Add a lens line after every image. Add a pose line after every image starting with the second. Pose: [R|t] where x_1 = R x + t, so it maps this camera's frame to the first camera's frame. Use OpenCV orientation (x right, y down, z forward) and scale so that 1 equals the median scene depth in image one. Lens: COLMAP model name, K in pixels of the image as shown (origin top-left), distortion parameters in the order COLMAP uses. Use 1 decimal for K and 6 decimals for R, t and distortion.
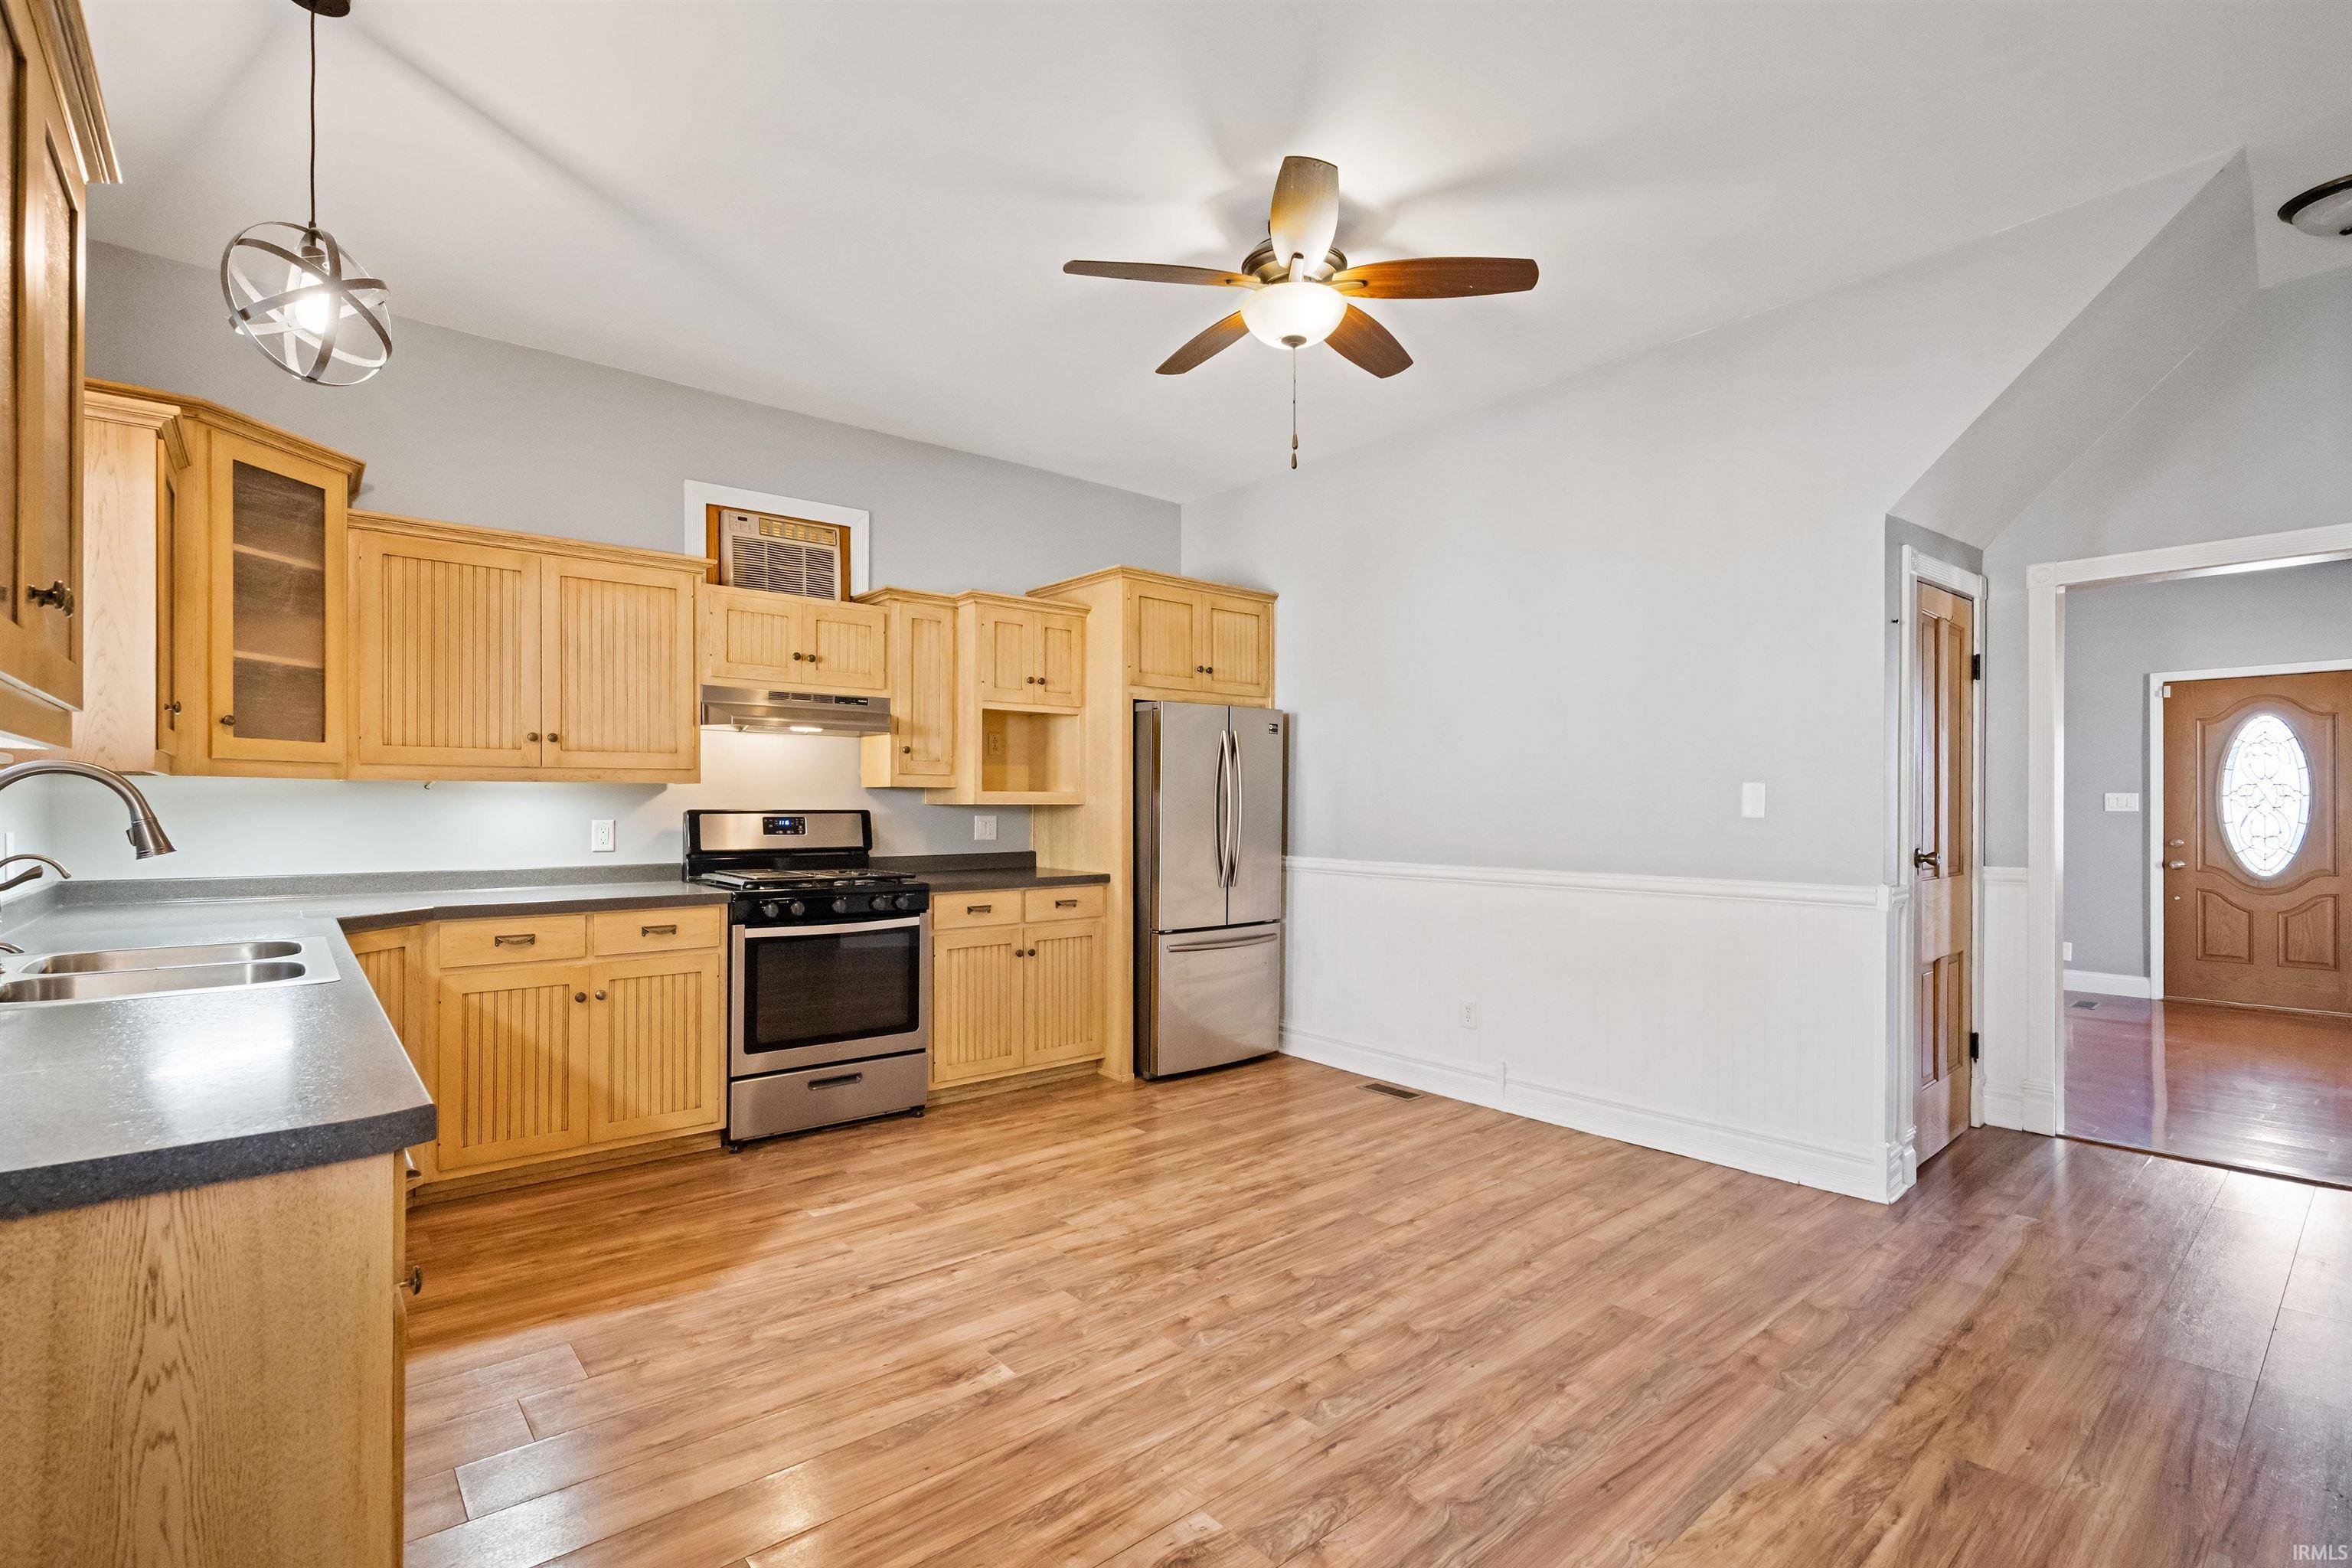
lens RADIAL K [[1069.9, 0, 1171.1], [0, 1069.9, 787.3], [0, 0, 1]] dist [-0.004225, 0.001989]
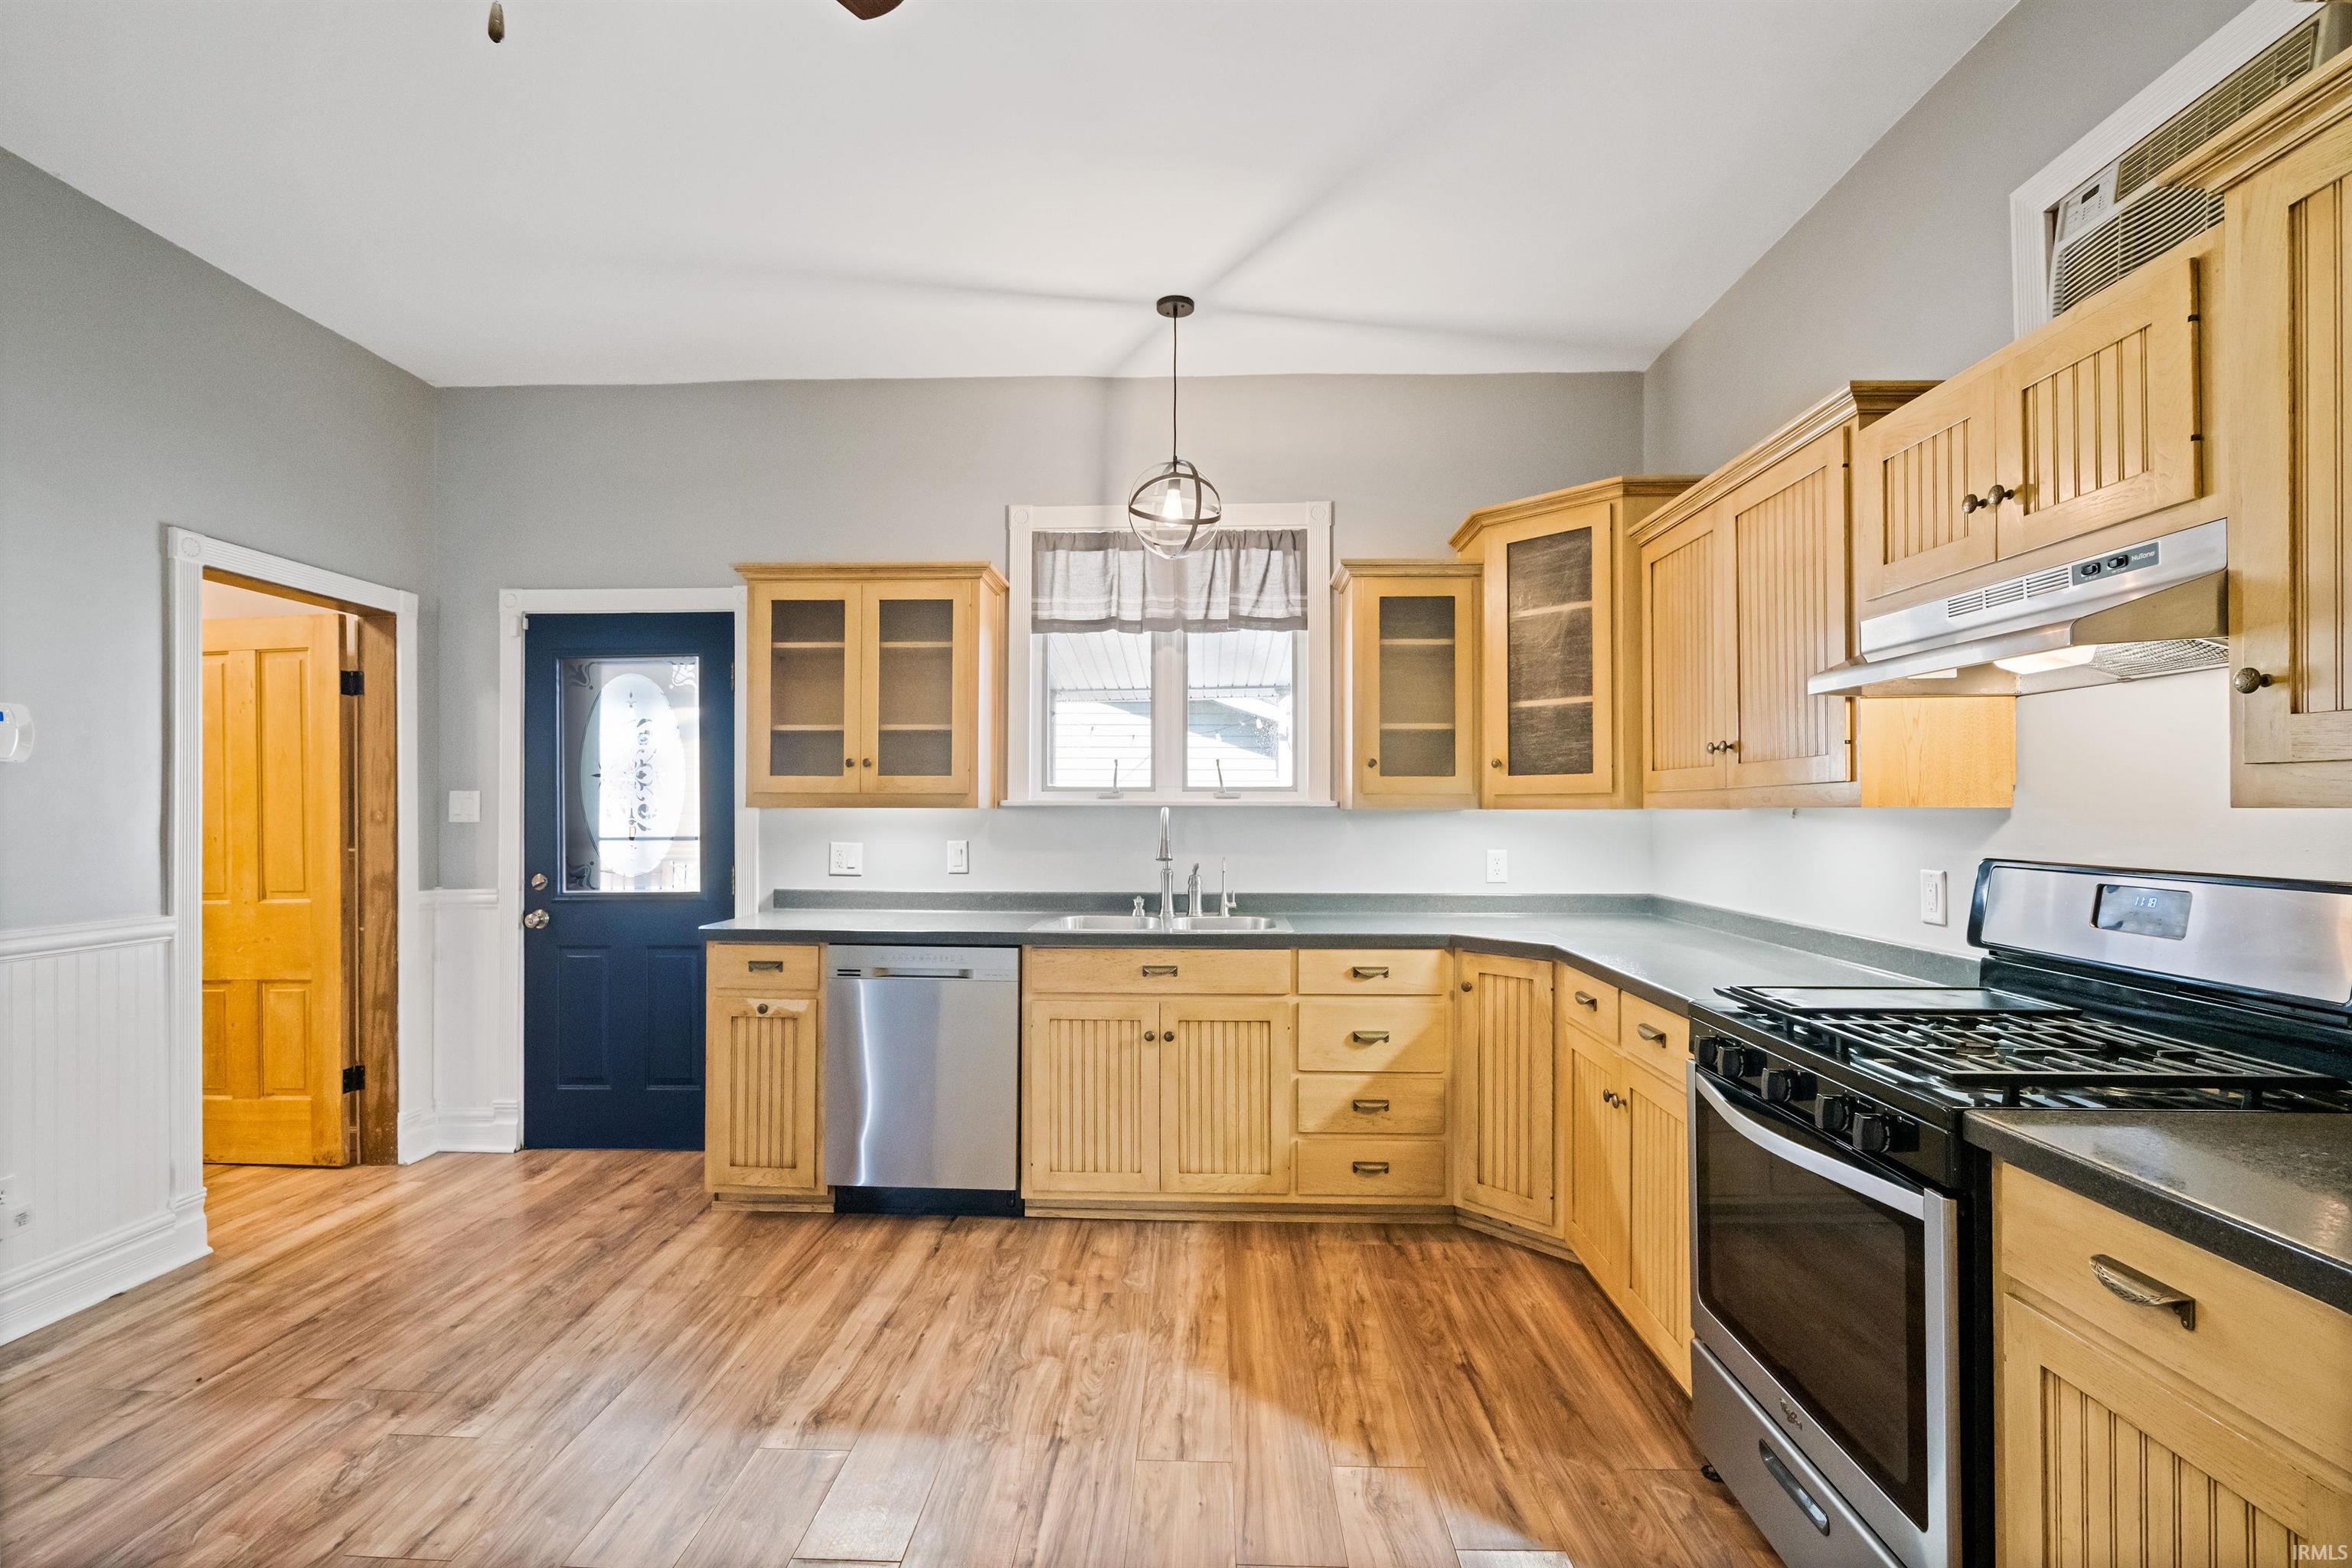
lens RADIAL K [[1069.9, 0, 1184.4], [0, 1069.9, 792.4], [0, 0, 1]] dist [-0.004225, 0.001989]
pose [[-0.669817, -0.014189, -0.742390, 0.196862], [0.009651, 0.999567, -0.027812, 0.000671], [0.742463, -0.025794, -0.669390, 1.204362]]
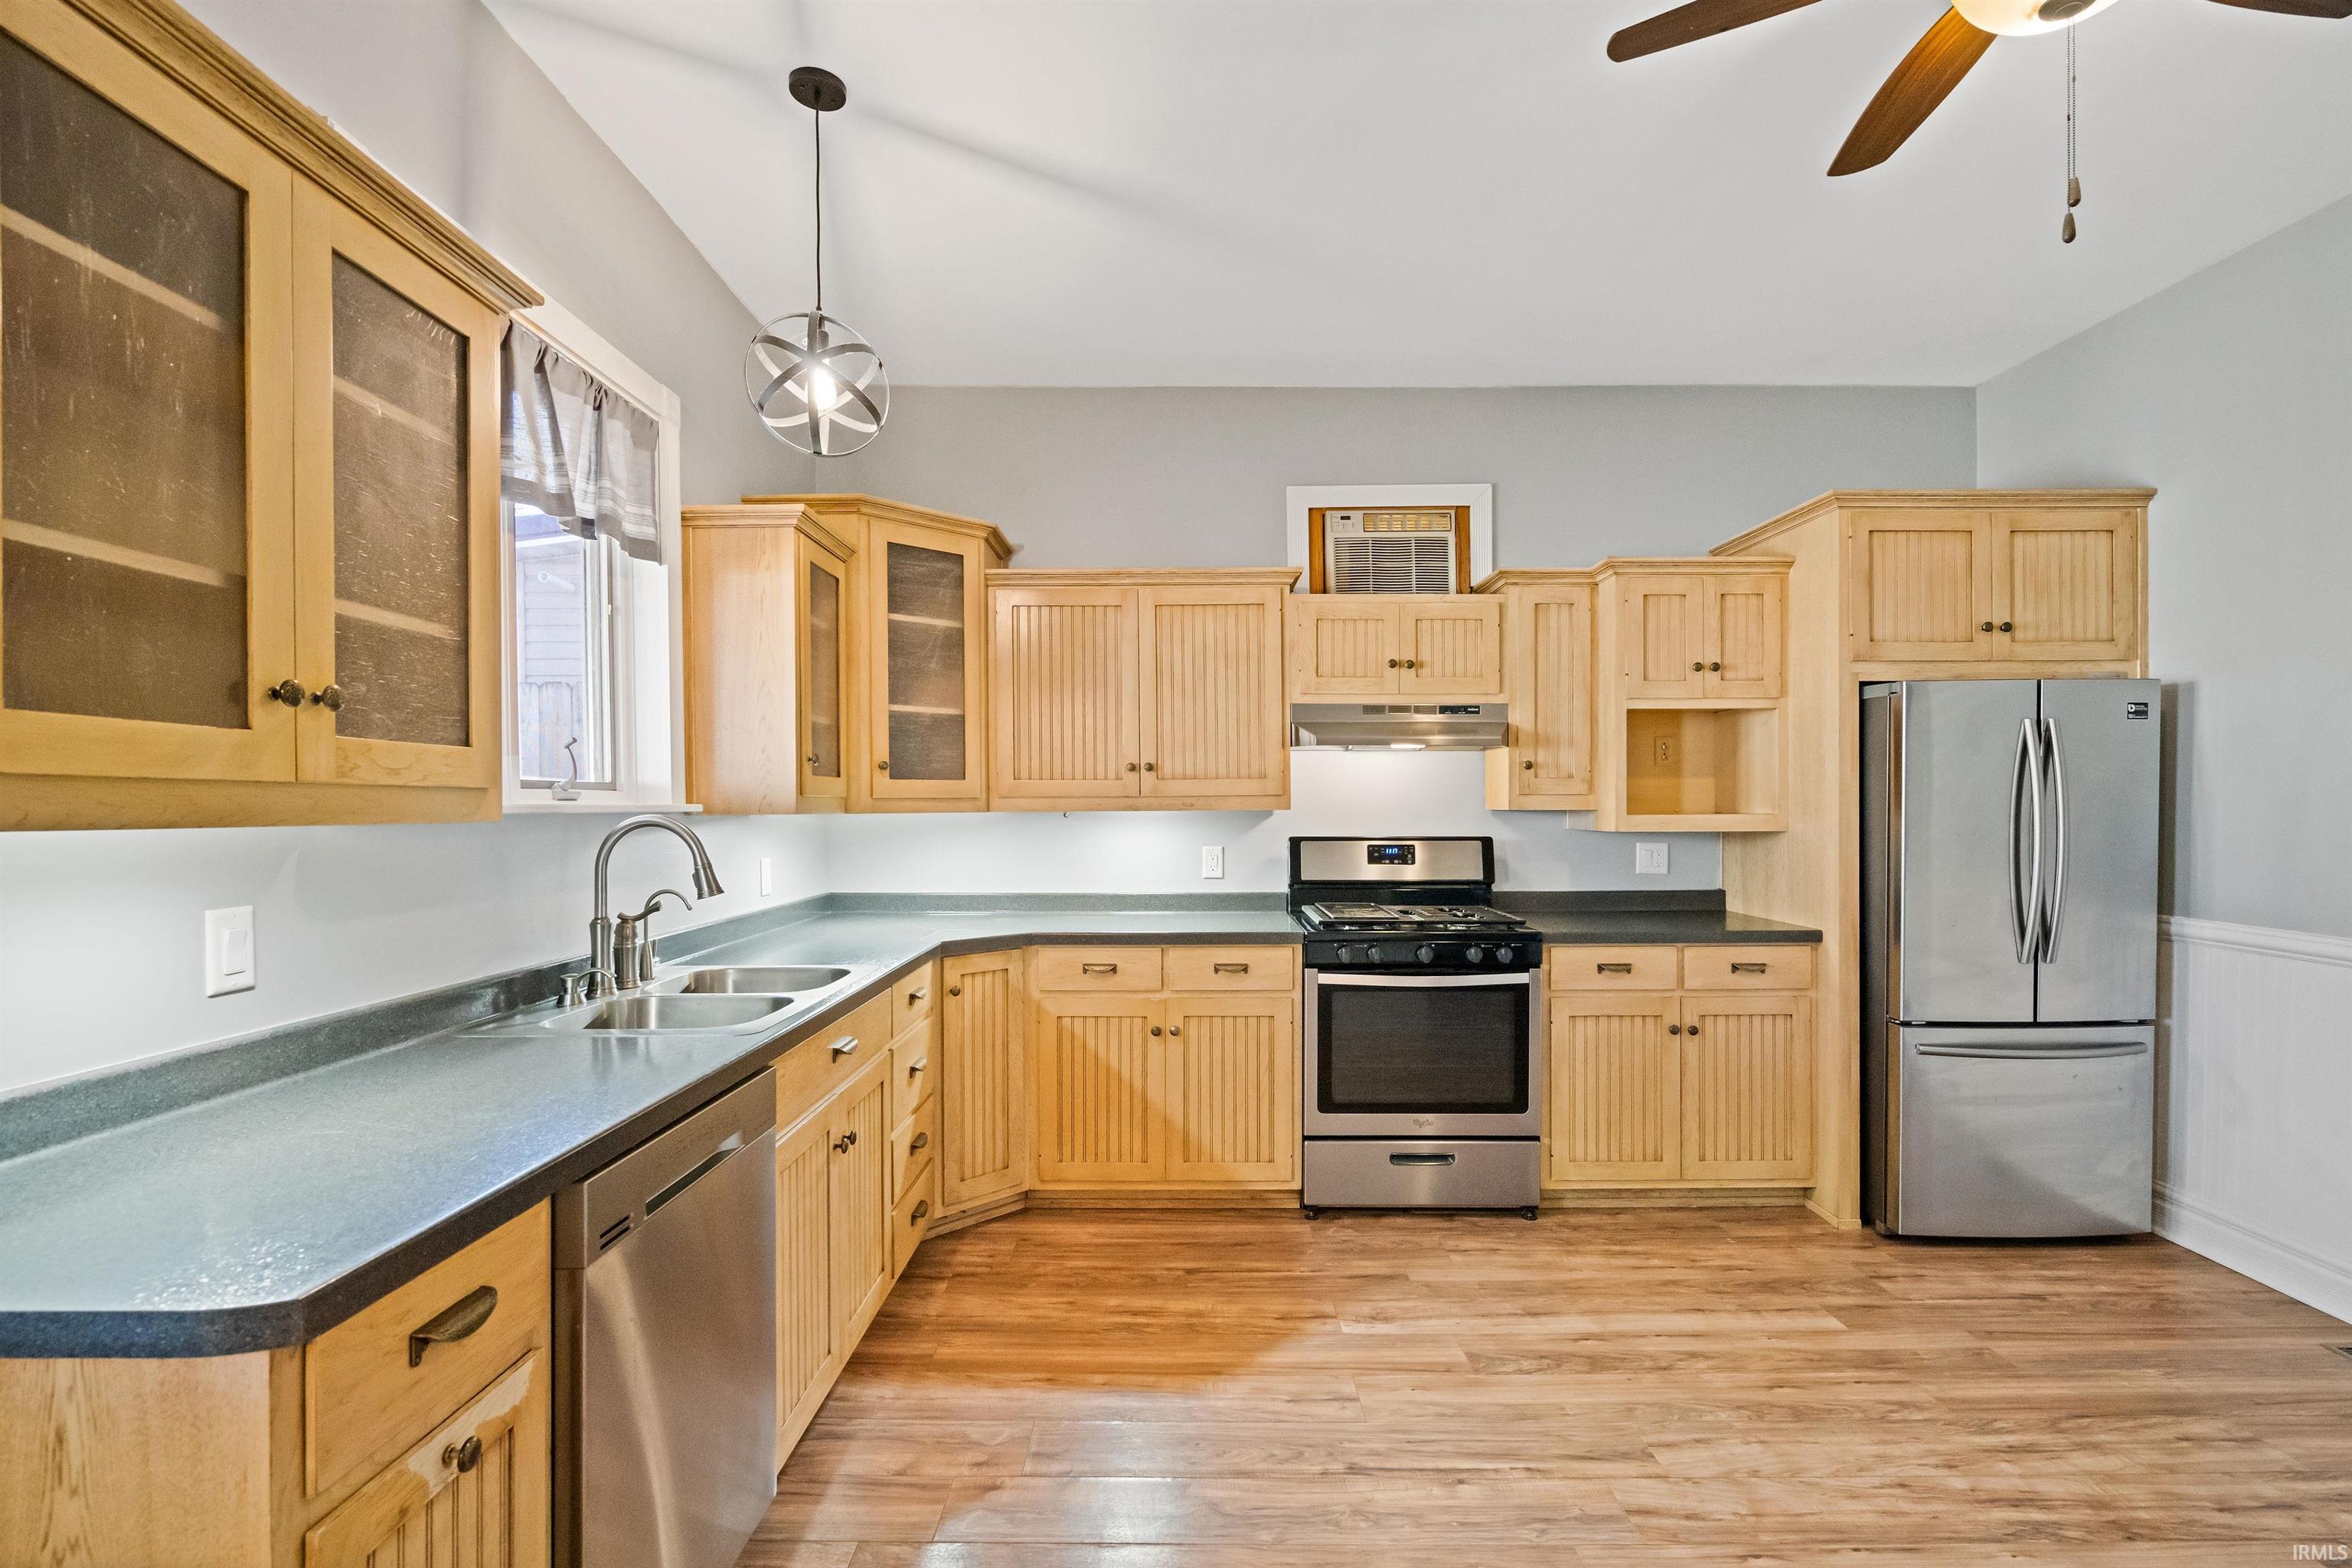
lens RADIAL K [[1069.9, 0, 1190.9], [0, 1069.9, 804.9], [0, 0, 1]] dist [-0.004225, 0.001989]
pose [[0.765835, -0.004217, -0.643024, 0.101694], [0.015339, 0.999814, 0.011712, -0.021981], [0.642855, -0.018833, 0.765757, 0.248814]]
